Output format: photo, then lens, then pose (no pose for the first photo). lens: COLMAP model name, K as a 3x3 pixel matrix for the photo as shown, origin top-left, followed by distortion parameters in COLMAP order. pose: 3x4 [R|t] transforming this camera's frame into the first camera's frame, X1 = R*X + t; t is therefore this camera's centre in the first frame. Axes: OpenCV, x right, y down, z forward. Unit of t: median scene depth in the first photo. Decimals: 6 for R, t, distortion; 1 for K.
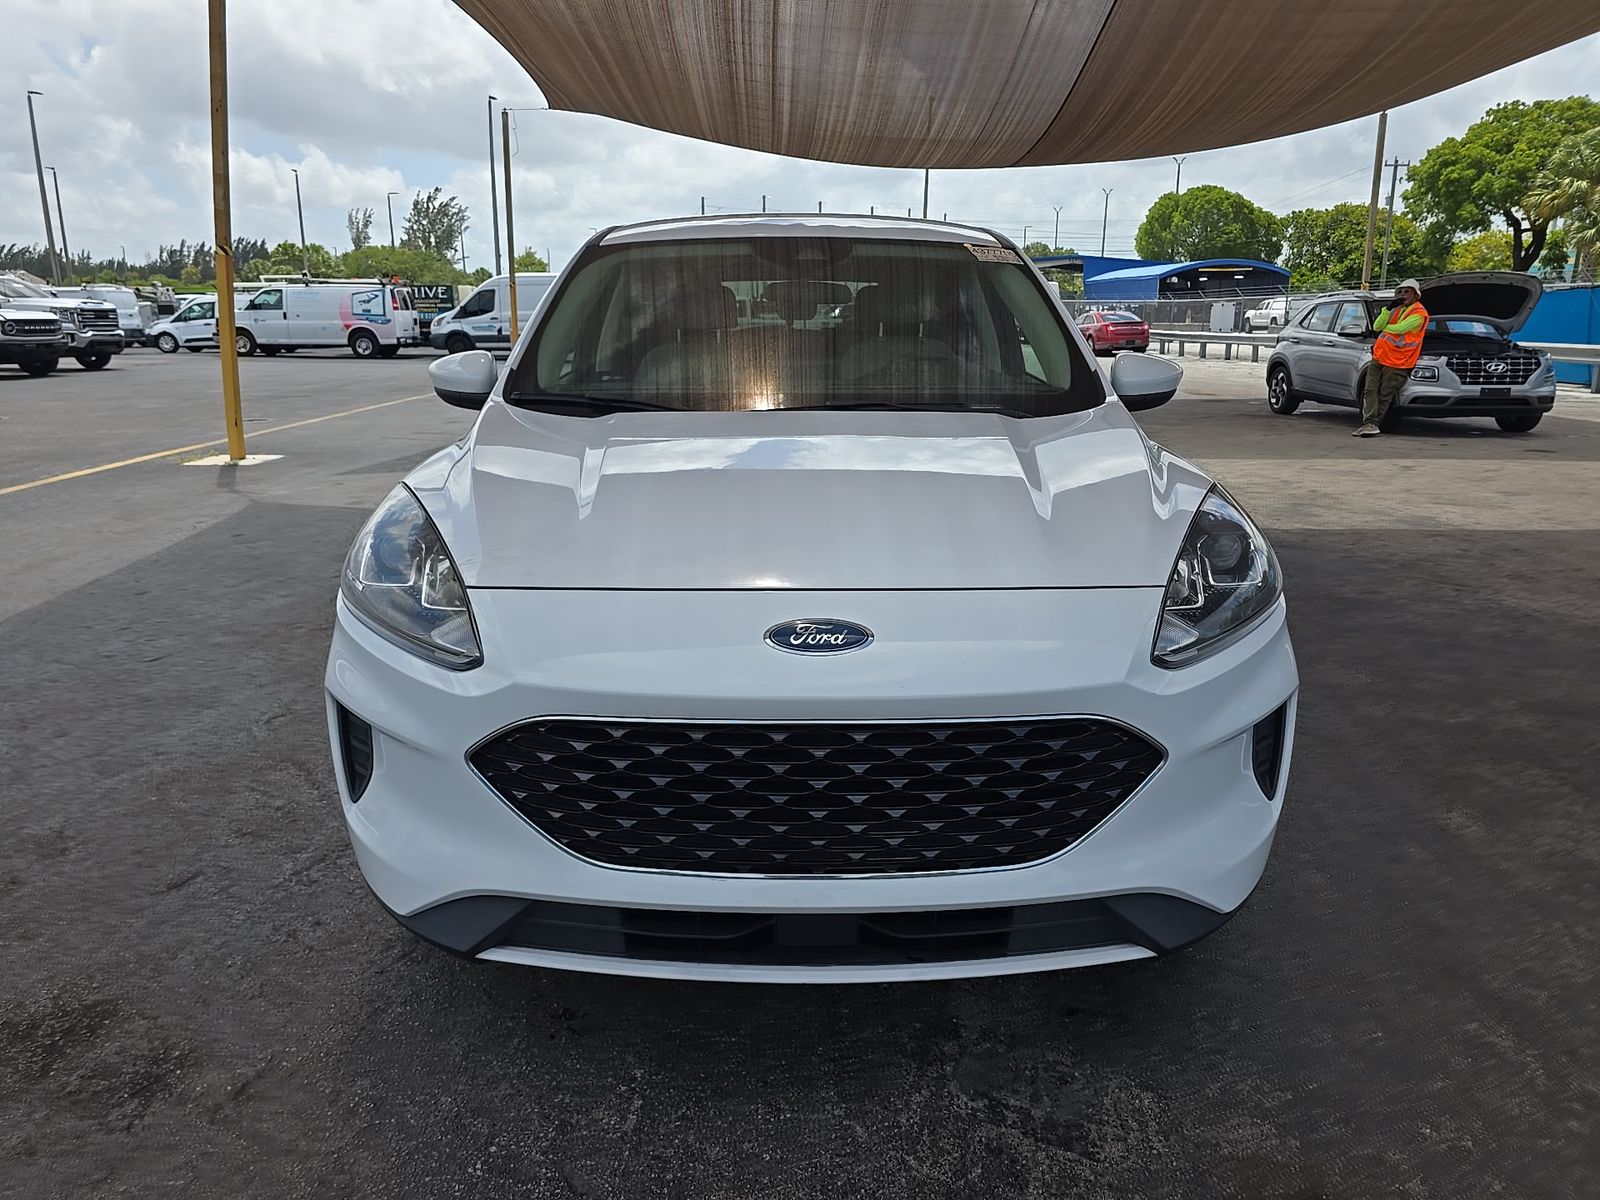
lens RADIAL K [[1103.0, 0, 800.0], [0, 1103.0, 600.0], [0, 0, 1]] dist [-0.005784, -0.029572]
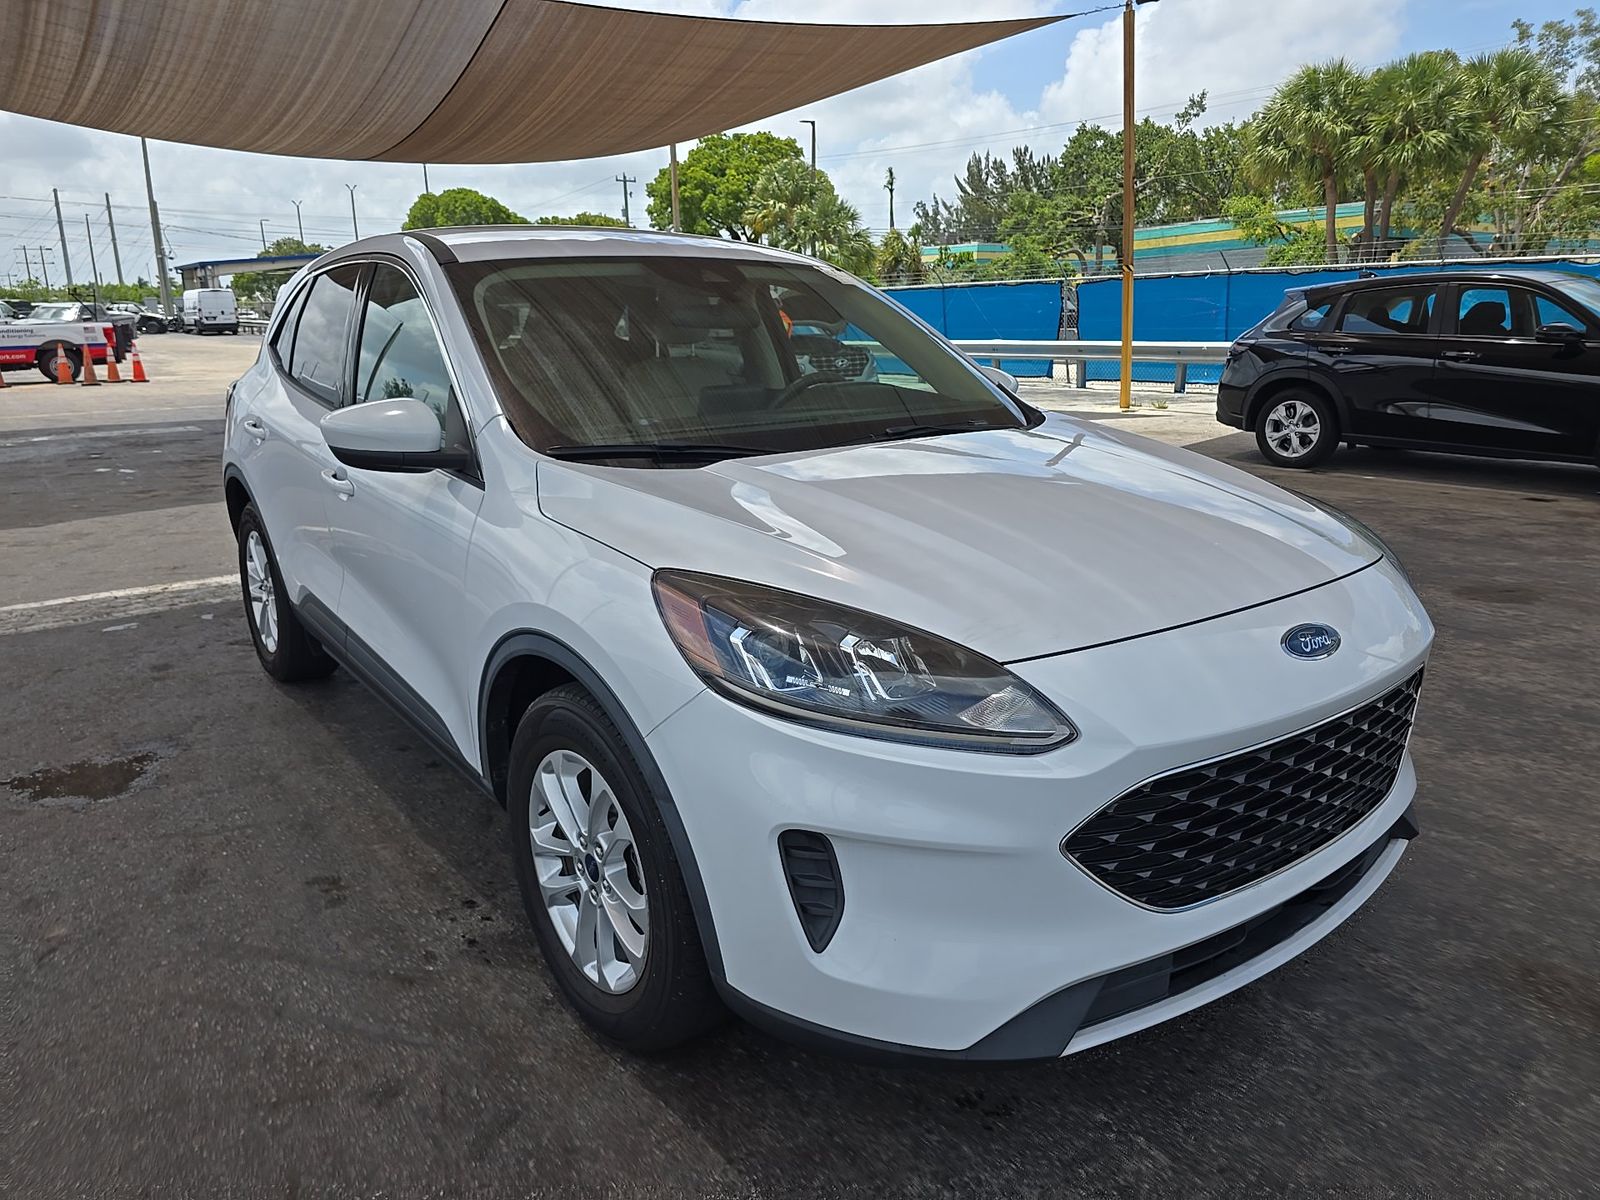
lens RADIAL K [[1103.0, 0, 800.0], [0, 1103.0, 600.0], [0, 0, 1]] dist [-0.005784, -0.029572]
pose [[0.781667, -0.150740, 0.605206, -0.097556], [0.150210, 0.987291, 0.051900, -0.013240], [-0.605337, 0.050339, 0.794376, 0.039903]]
